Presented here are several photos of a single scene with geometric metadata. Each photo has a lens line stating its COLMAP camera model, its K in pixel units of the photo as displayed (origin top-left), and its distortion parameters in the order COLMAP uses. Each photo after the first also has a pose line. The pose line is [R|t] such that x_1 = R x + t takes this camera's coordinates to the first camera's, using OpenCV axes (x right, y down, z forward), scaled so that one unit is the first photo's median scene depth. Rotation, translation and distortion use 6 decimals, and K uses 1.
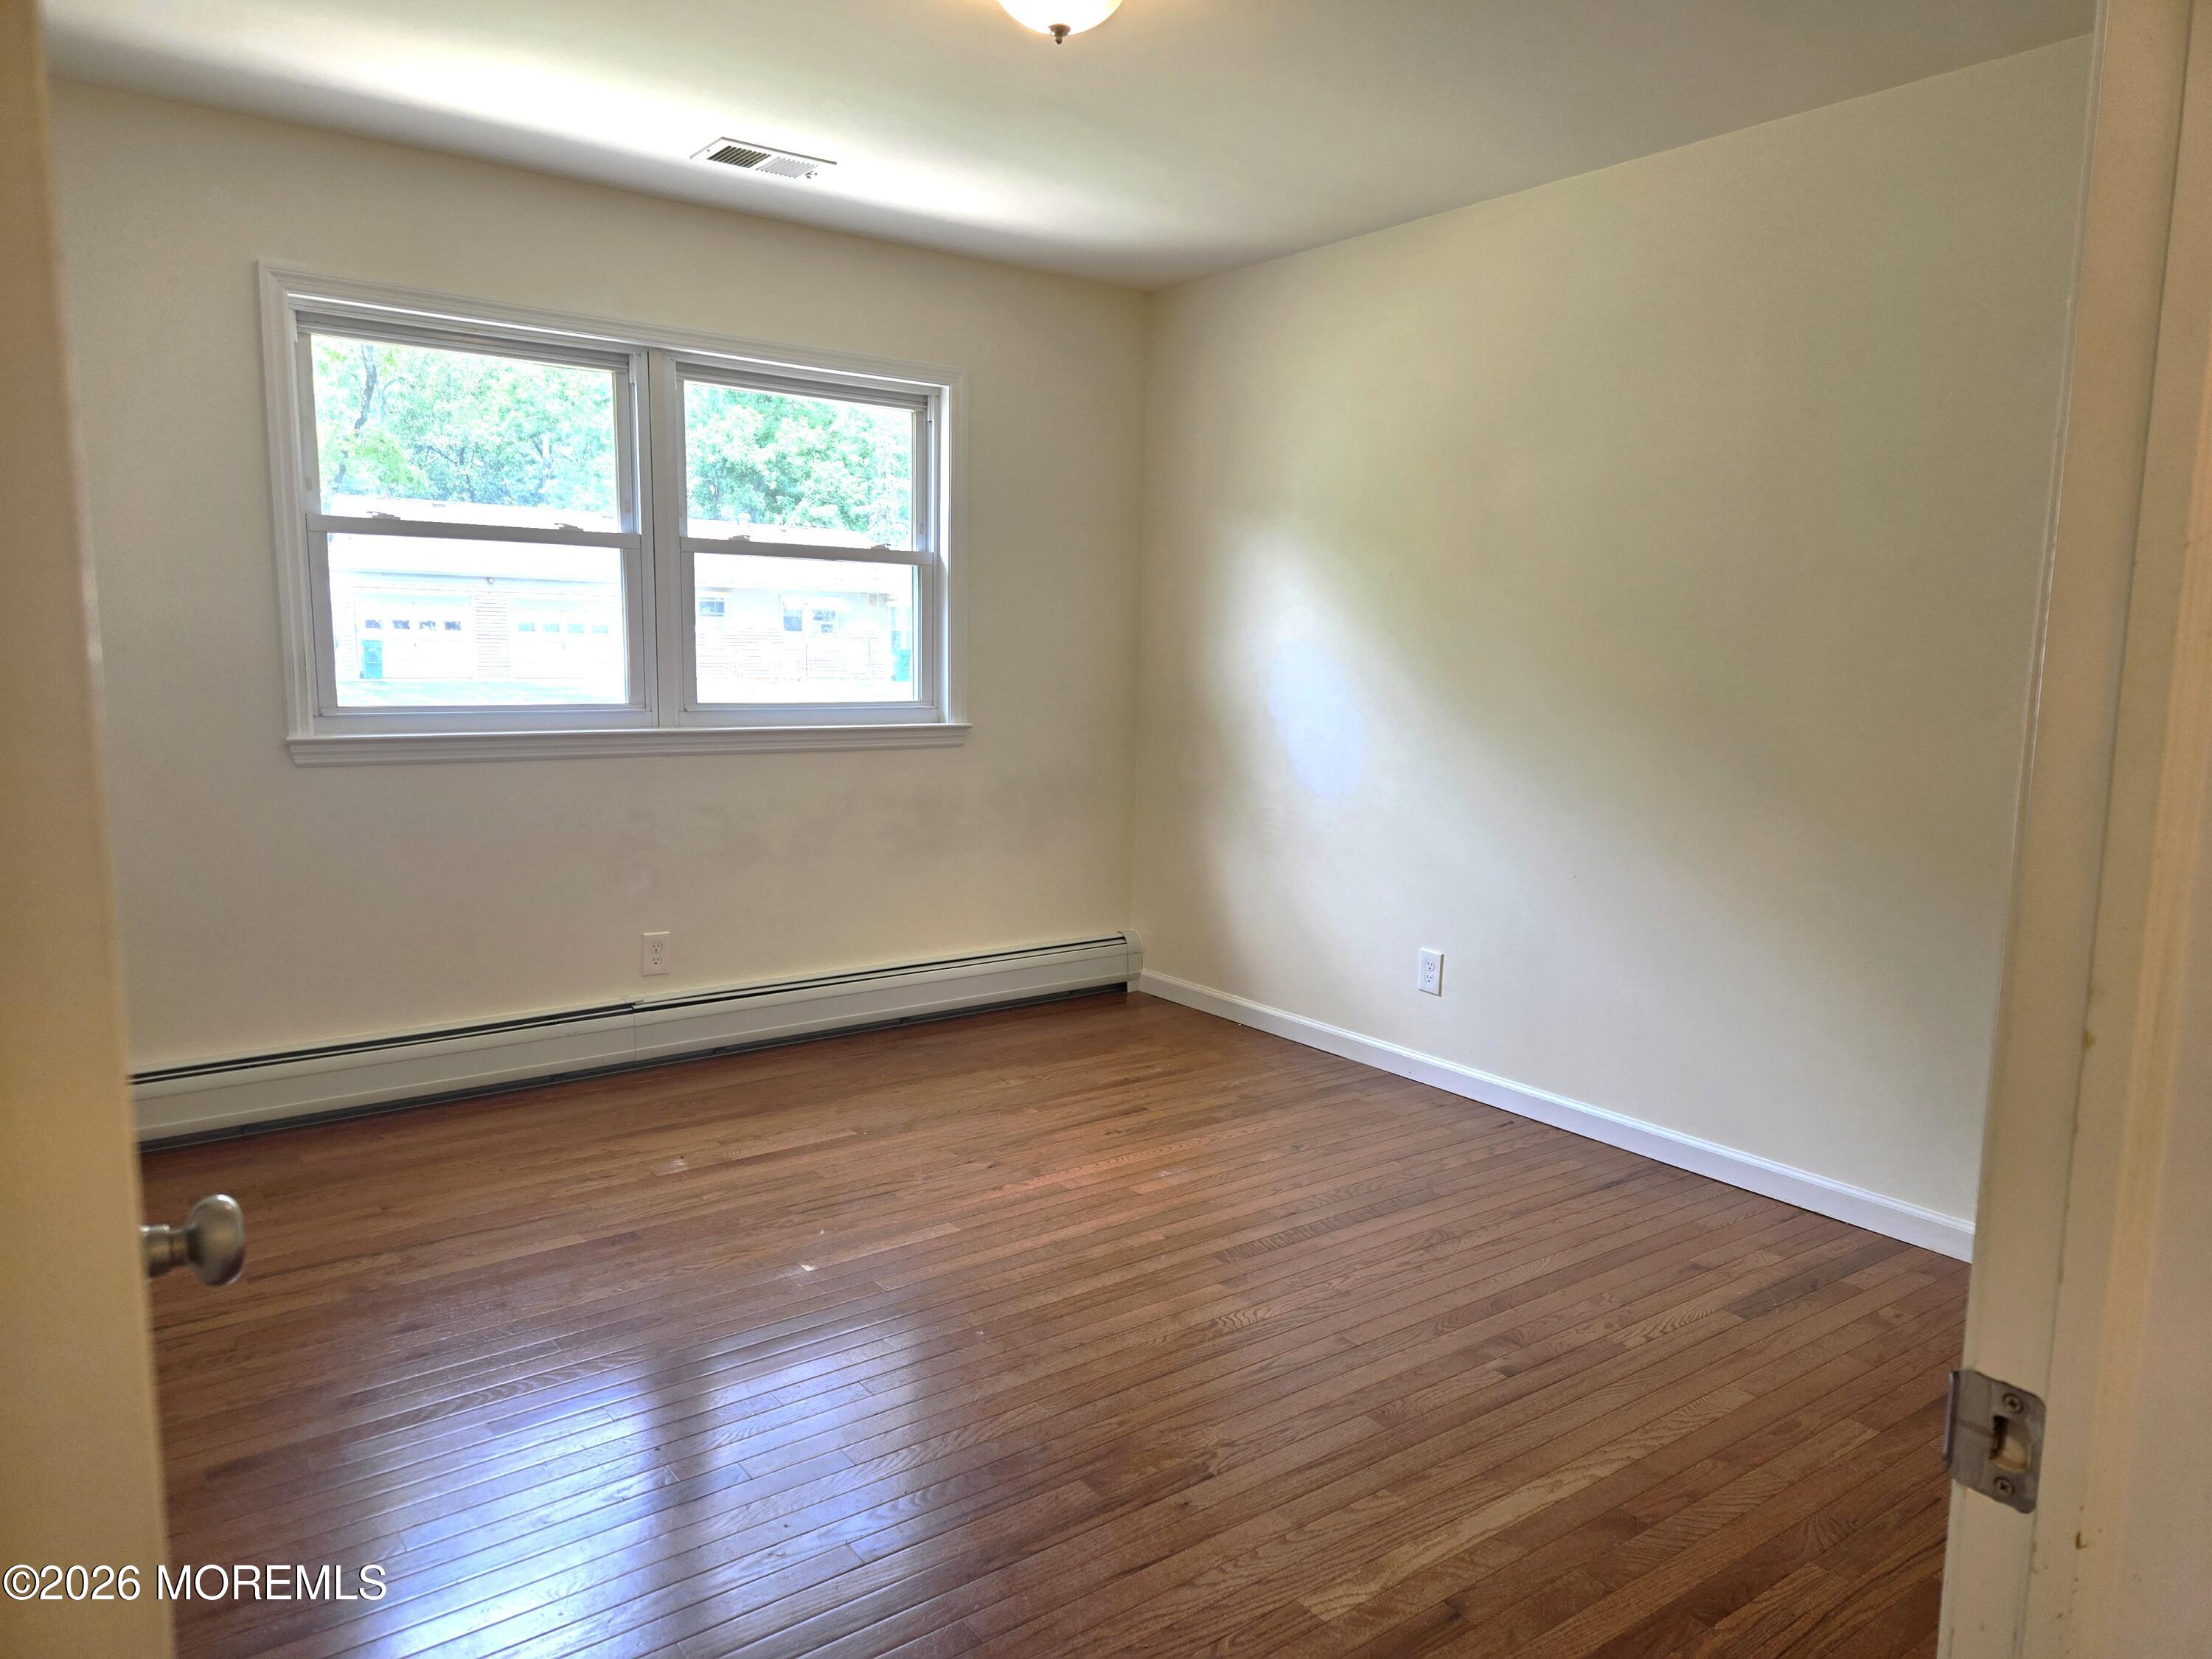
lens RADIAL K [[1480.6, 0, 1109.8], [0, 1480.6, 827.2], [0, 0, 1]] dist [0.071389, -0.055708]
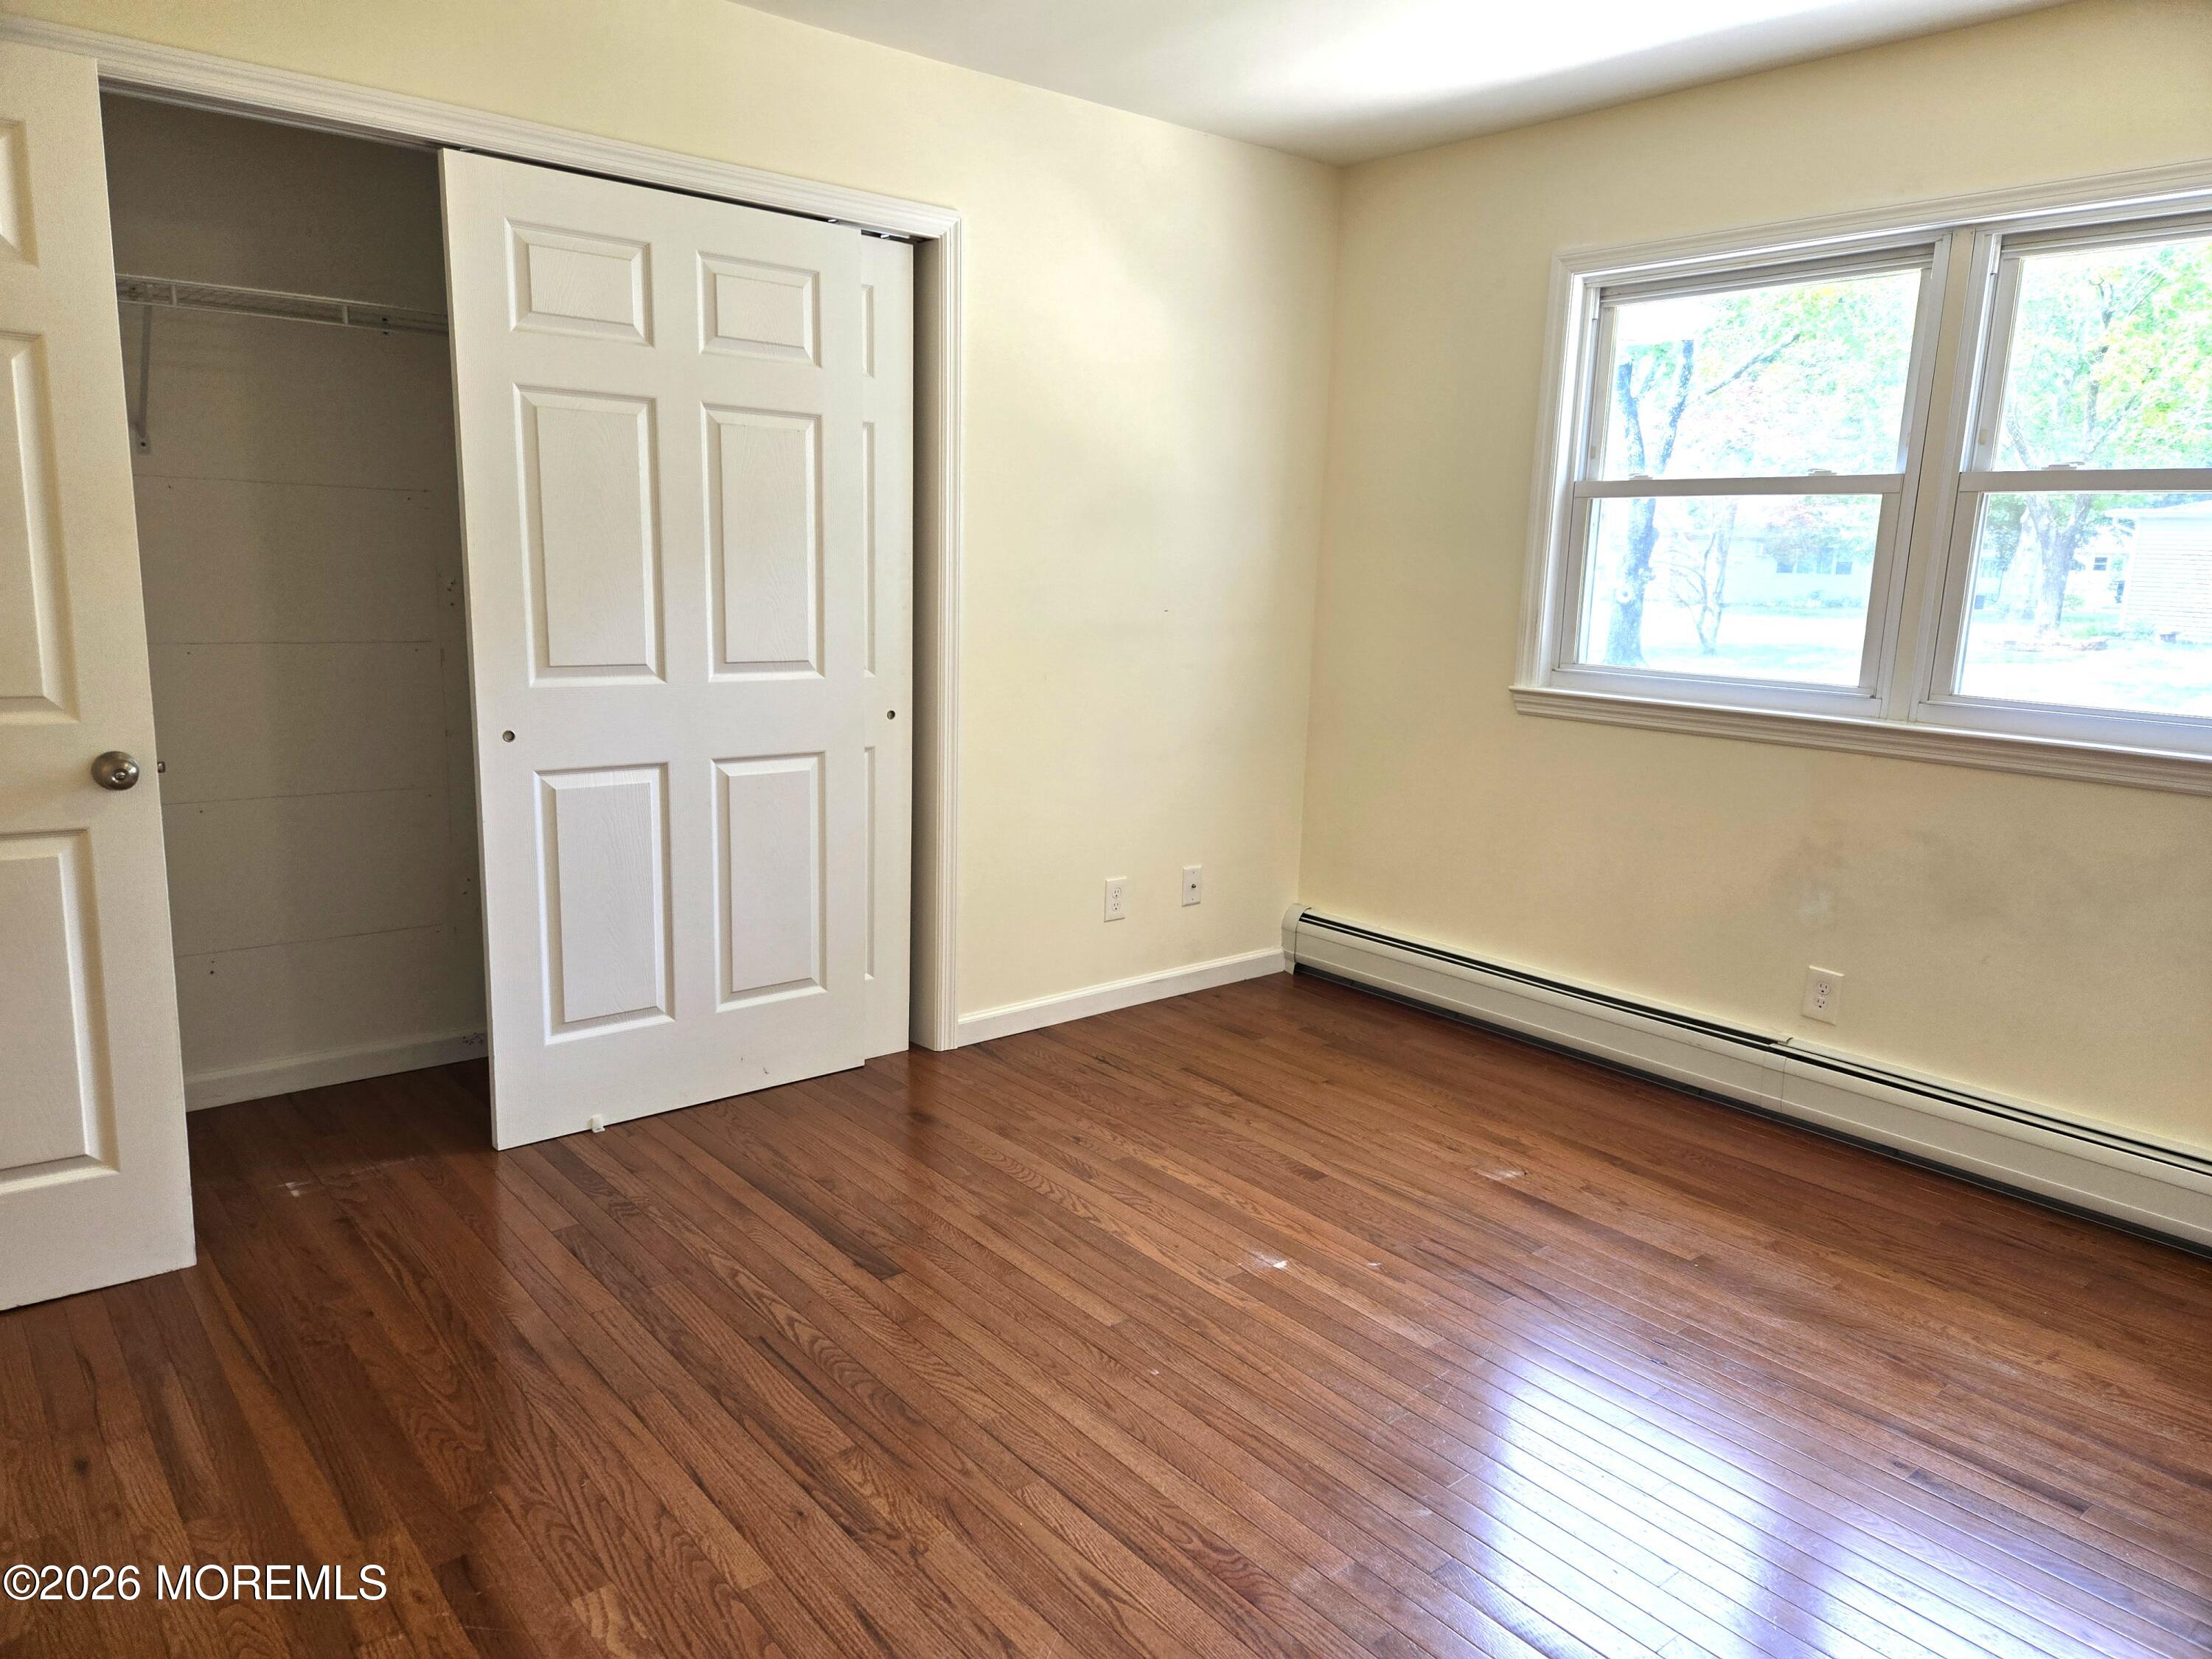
lens RADIAL K [[1480.6, 0, 1109.8], [0, 1480.6, 827.2], [0, 0, 1]] dist [0.071389, -0.055708]
pose [[0.055084, 0.172364, -0.983492, 0.538464], [-0.158031, 0.974077, 0.161862, -0.088367], [0.985897, 0.146506, 0.080895, 0.621868]]
